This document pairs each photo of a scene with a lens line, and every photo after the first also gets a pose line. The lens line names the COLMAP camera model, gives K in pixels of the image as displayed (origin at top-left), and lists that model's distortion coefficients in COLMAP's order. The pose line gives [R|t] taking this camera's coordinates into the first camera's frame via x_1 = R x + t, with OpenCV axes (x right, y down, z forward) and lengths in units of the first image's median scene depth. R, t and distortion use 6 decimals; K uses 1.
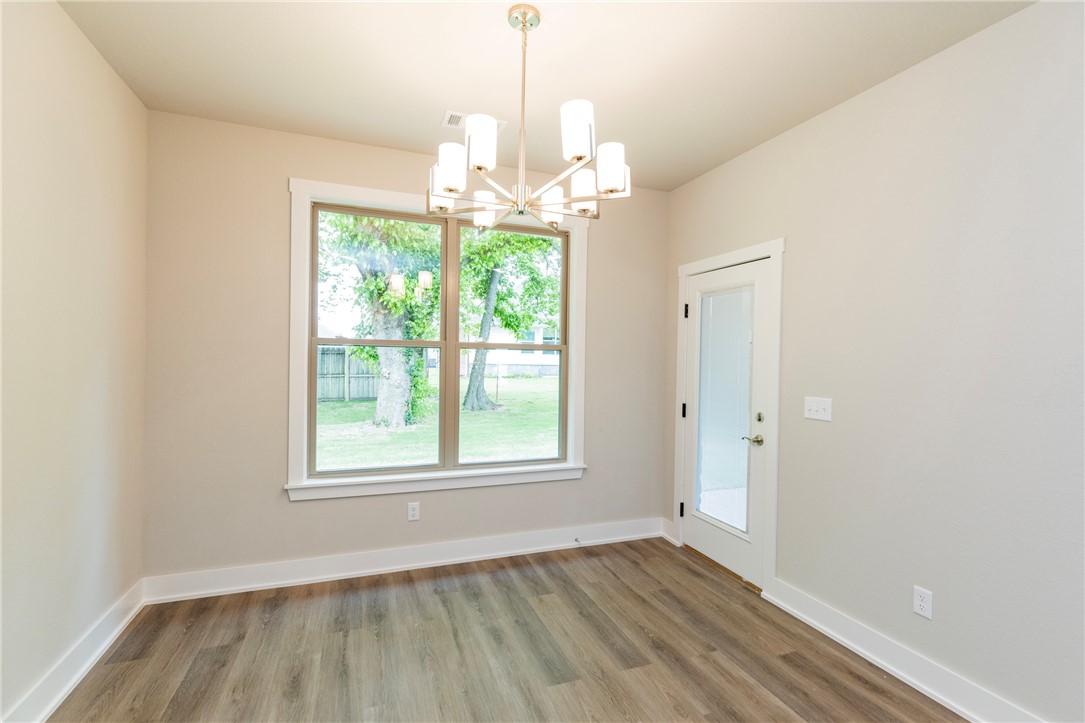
lens RADIAL K [[493.0, 0, 550.0], [0, 493.0, 361.3], [0, 0, 1]] dist [0.008458, -0.000168]
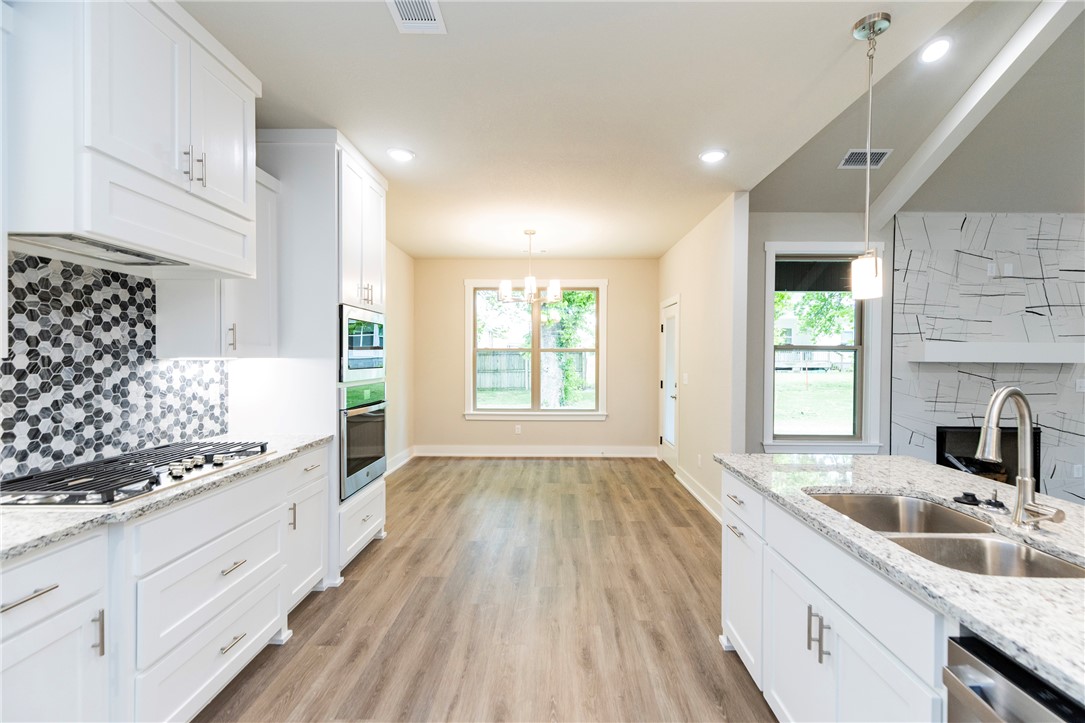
lens RADIAL K [[493.0, 0, 551.5], [0, 493.0, 361.4], [0, 0, 1]] dist [0.008458, -0.000168]
pose [[0.927314, -0.008732, -0.374184, 0.669631], [0.009891, 0.999950, 0.001178, 0.013240], [0.374155, -0.004793, 0.927354, -0.926849]]
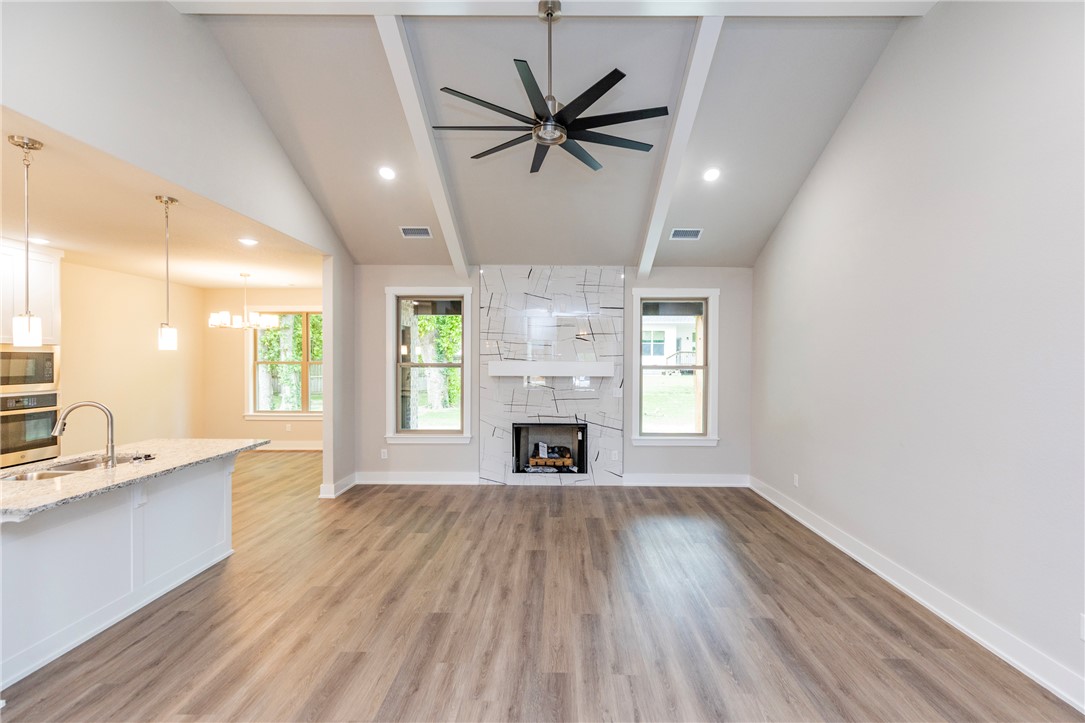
lens RADIAL K [[493.0, 0, 553.0], [0, 493.0, 364.1], [0, 0, 1]] dist [0.008458, -0.000168]
pose [[0.925576, -0.010174, -0.378425, 2.086209], [0.012583, 0.999913, 0.003894, -0.023411], [0.378353, -0.008366, 0.925624, -0.910147]]
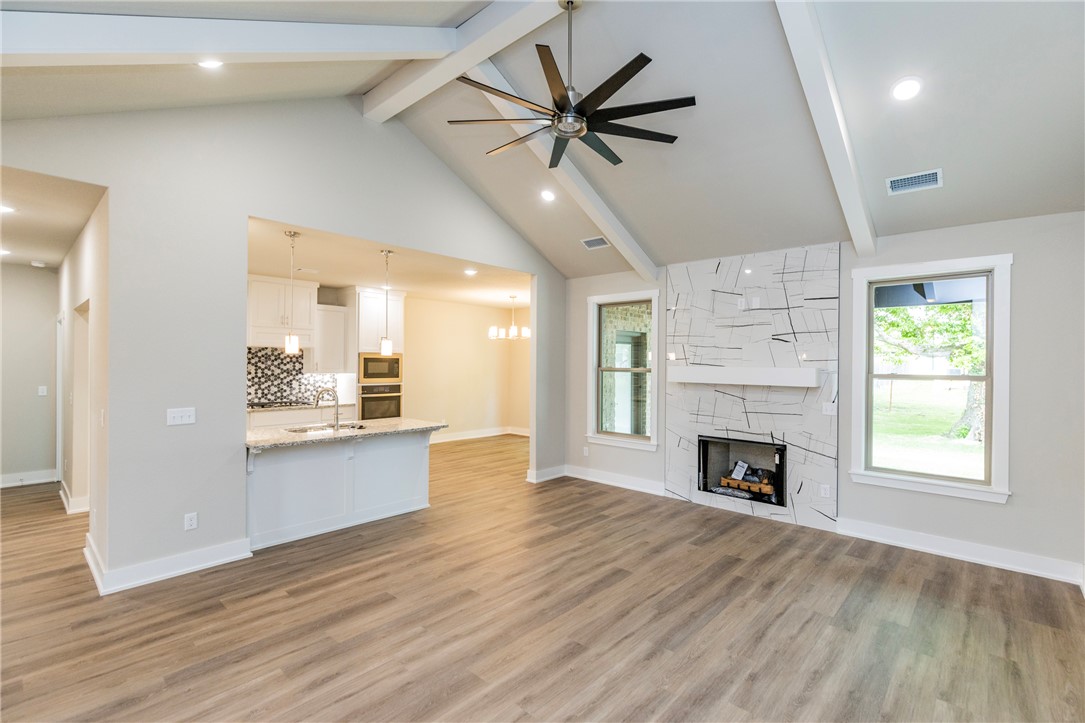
lens RADIAL K [[493.0, 0, 548.8], [0, 493.0, 363.9], [0, 0, 1]] dist [0.008458, -0.000168]
pose [[0.442409, -0.012031, -0.896733, 2.556981], [-0.001712, 0.999897, -0.014259, -0.011938], [0.896812, 0.007843, 0.442342, -0.421690]]
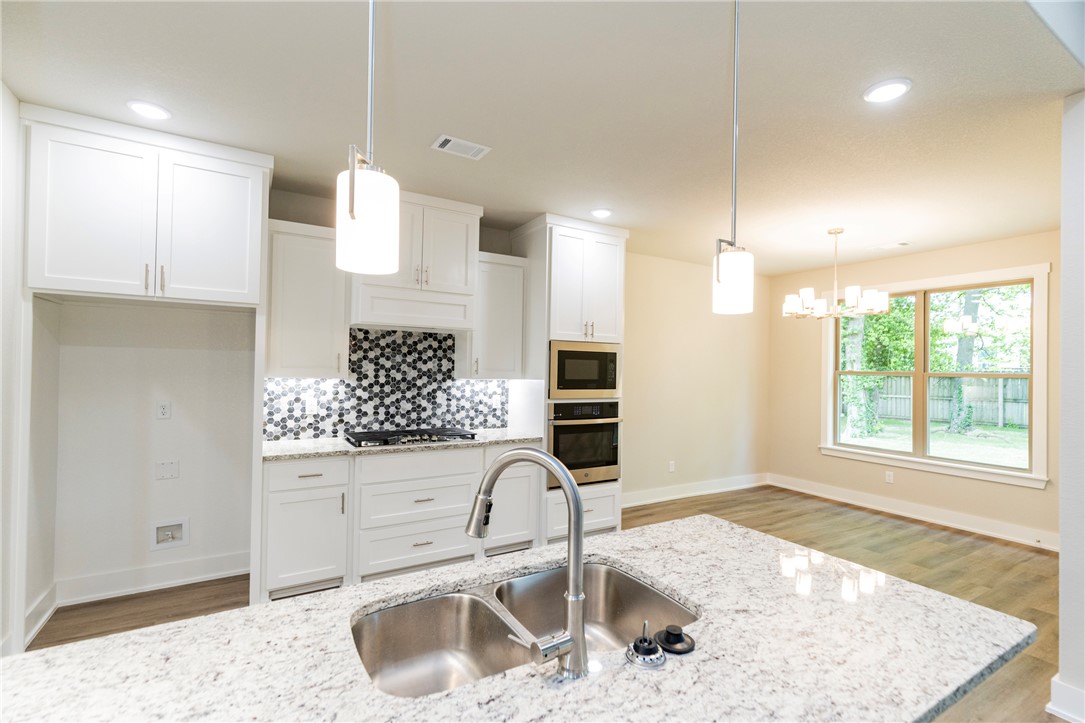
lens RADIAL K [[493.0, 0, 547.4], [0, 493.0, 362.9], [0, 0, 1]] dist [0.008458, -0.000168]
pose [[0.166520, -0.025783, -0.985701, 1.202597], [-0.016828, 0.999438, -0.028985, -0.005241], [0.985895, 0.021414, 0.165992, -0.403114]]
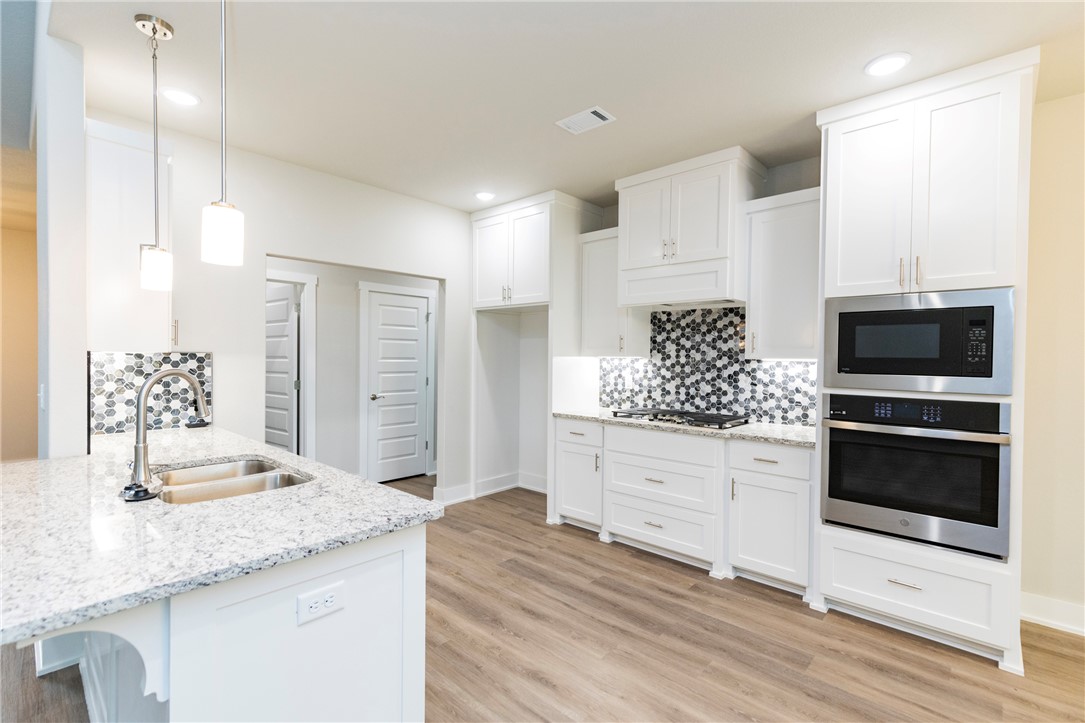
lens RADIAL K [[493.0, 0, 552.8], [0, 493.0, 360.0], [0, 0, 1]] dist [0.008458, -0.000168]
pose [[-0.893106, -0.024547, -0.449177, 0.741044], [-0.028205, 0.999601, 0.001455, 0.016309], [0.448962, 0.013969, -0.893442, 0.382694]]
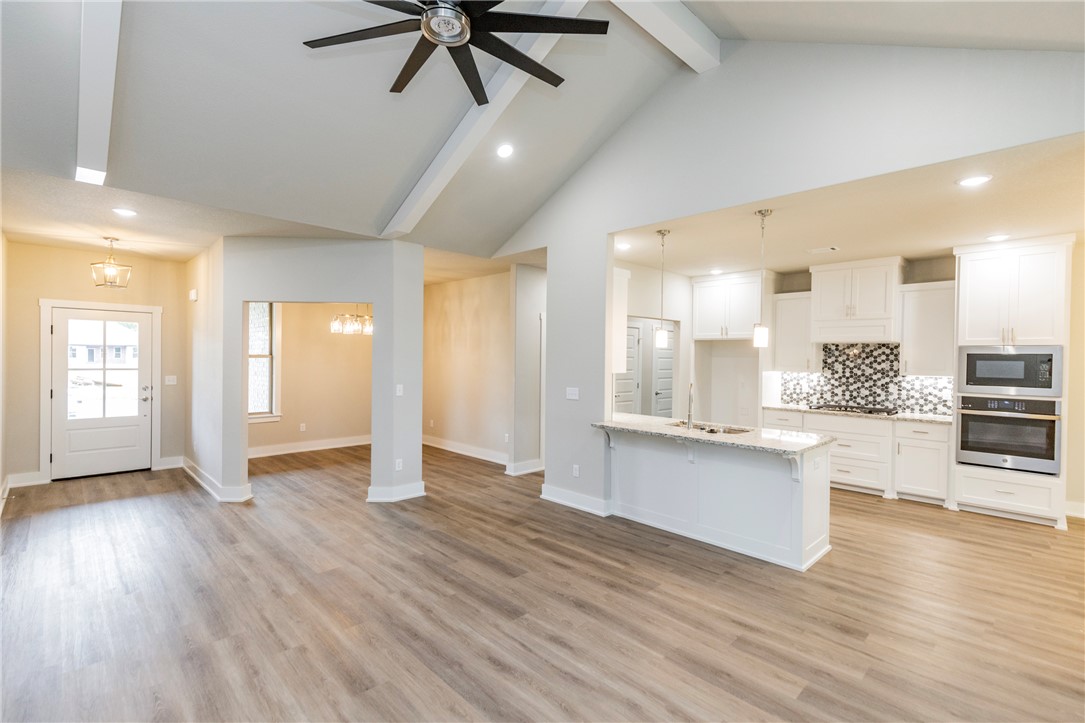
lens RADIAL K [[493.0, 0, 553.8], [0, 493.0, 360.9], [0, 0, 1]] dist [0.008458, -0.000168]
pose [[-0.916600, -0.028242, -0.398807, 1.826631], [-0.031709, 0.999495, 0.002097, -0.013650], [0.398546, 0.014568, -0.917033, 0.801699]]
